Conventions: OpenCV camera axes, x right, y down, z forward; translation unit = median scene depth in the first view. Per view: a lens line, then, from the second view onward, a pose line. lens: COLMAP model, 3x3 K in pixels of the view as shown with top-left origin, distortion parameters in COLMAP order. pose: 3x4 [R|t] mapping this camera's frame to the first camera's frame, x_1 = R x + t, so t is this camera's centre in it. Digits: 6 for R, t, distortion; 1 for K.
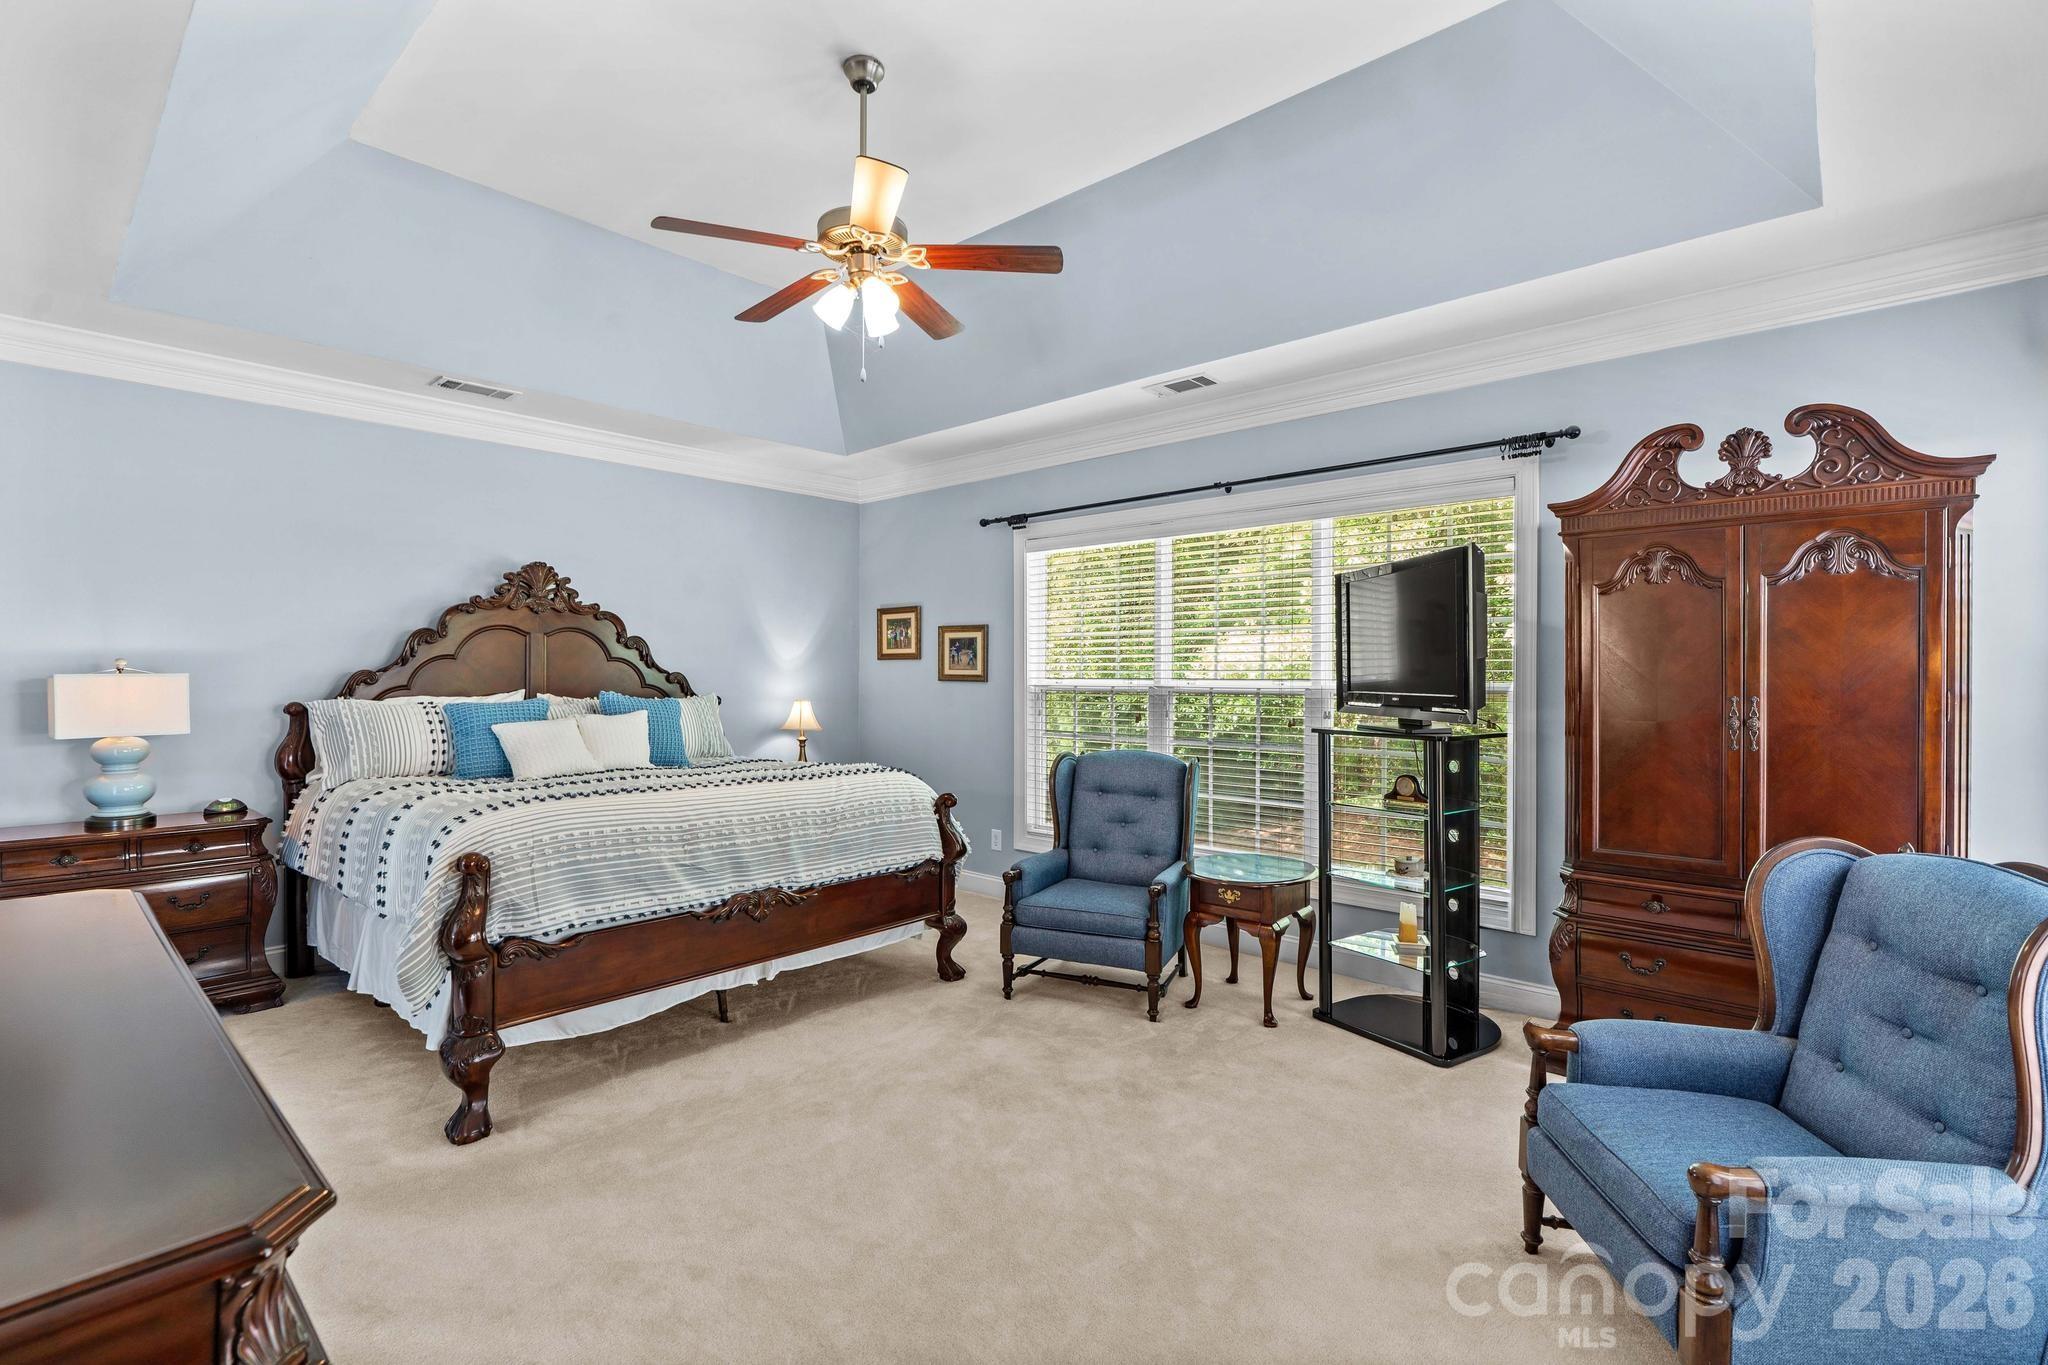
lens RADIAL K [[948.4, 0, 1009.8], [0, 948.4, 687.1], [0, 0, 1]] dist [-0.018138, 0.007165]
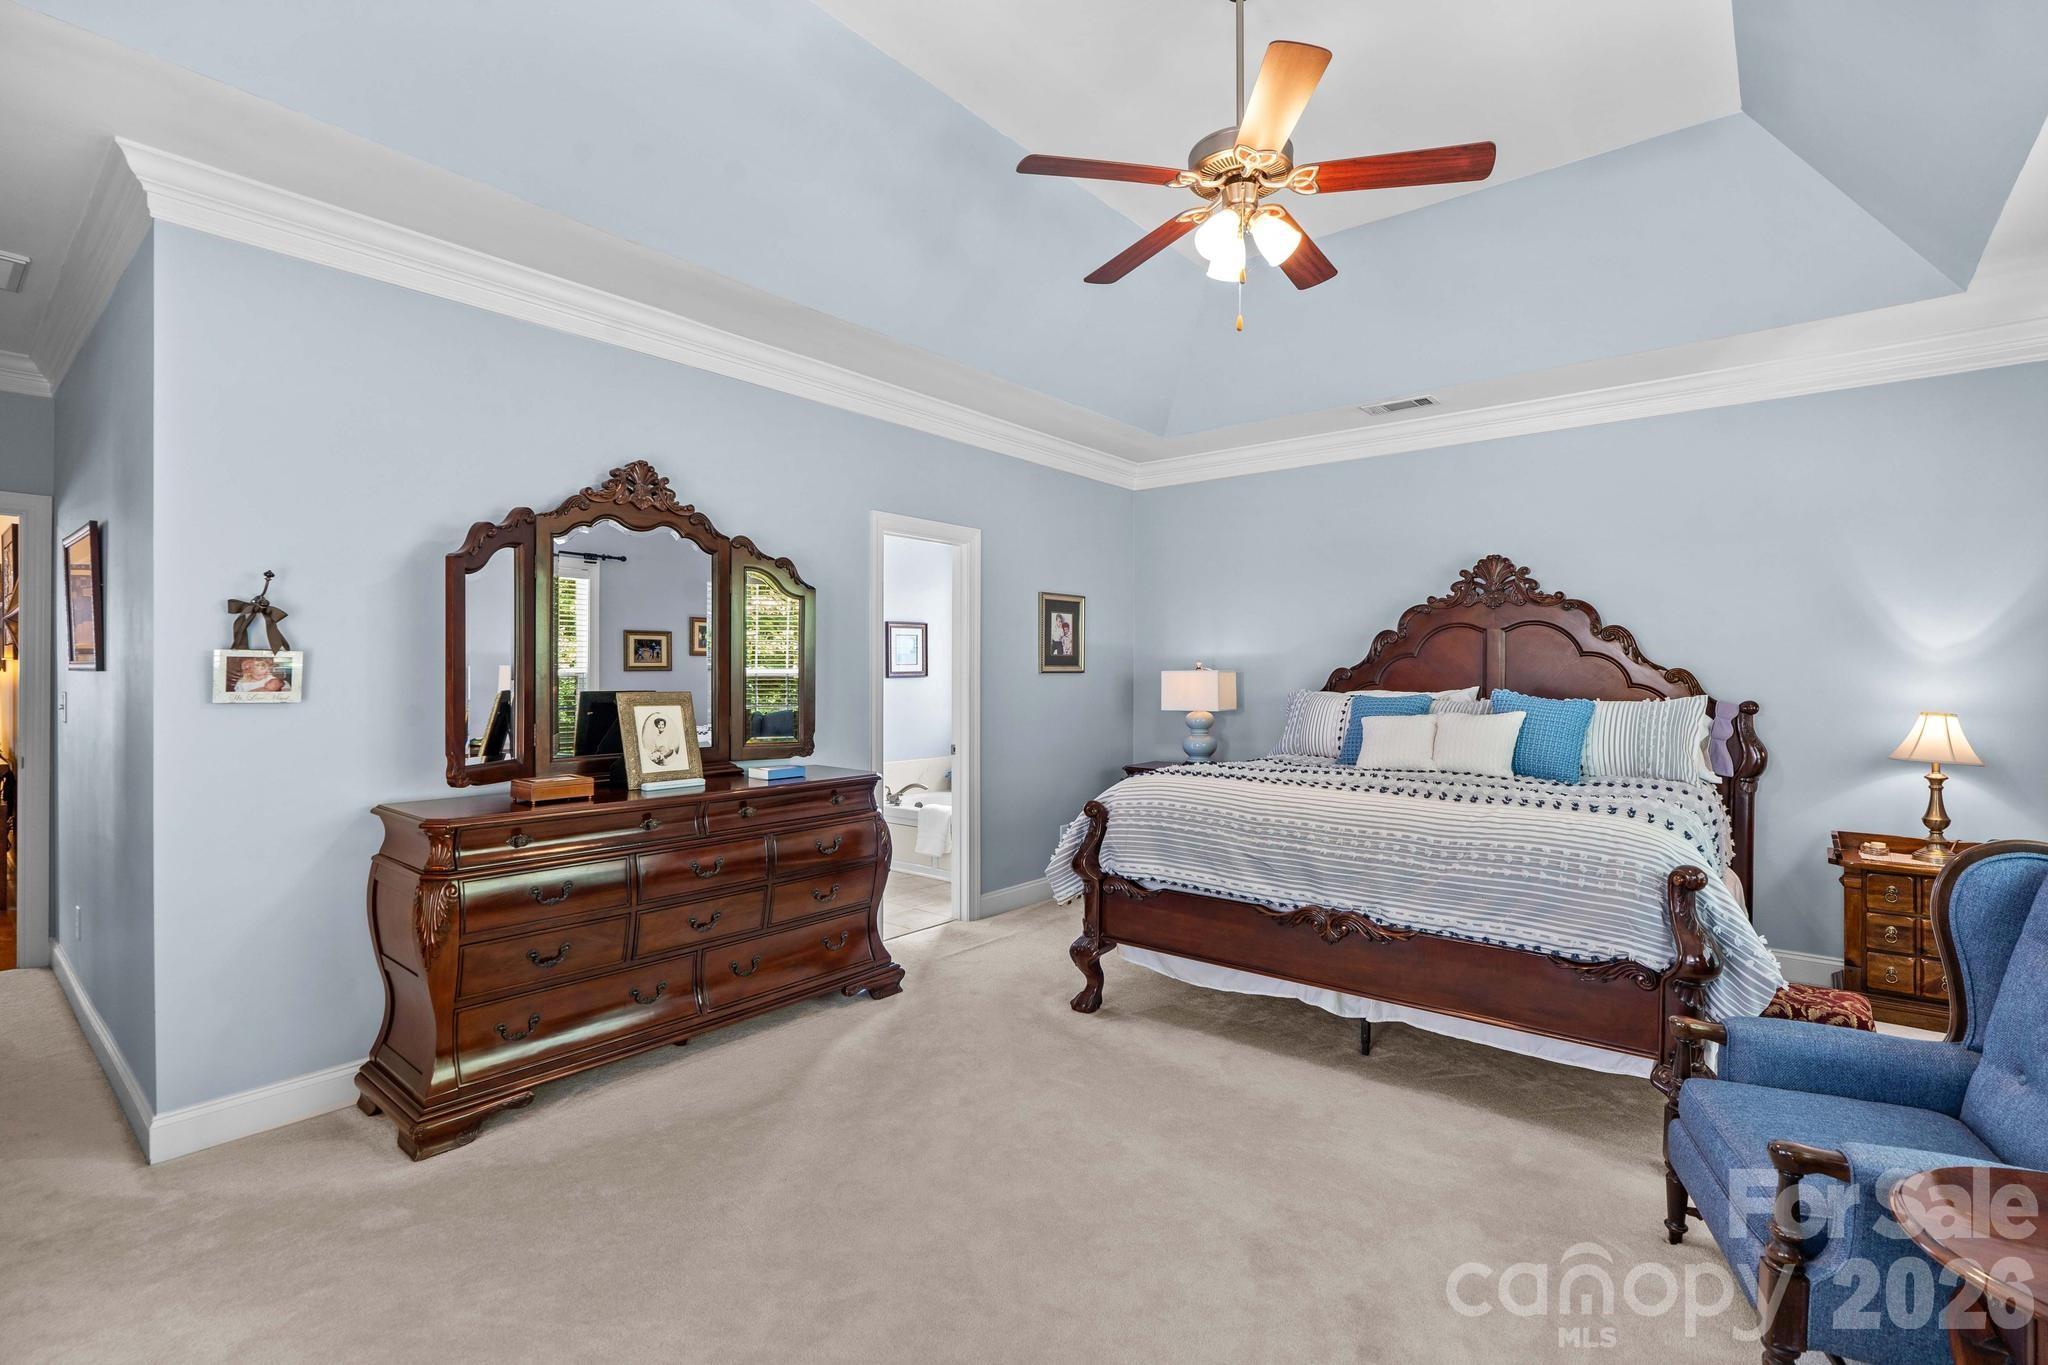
lens RADIAL K [[948.4, 0, 1013.2], [0, 948.4, 675.7], [0, 0, 1]] dist [-0.018138, 0.007165]
pose [[0.031844, 0.002520, -0.999490, 0.565745], [-0.015678, 0.999875, 0.002021, -0.003945], [0.999370, 0.015605, 0.031880, 0.601206]]
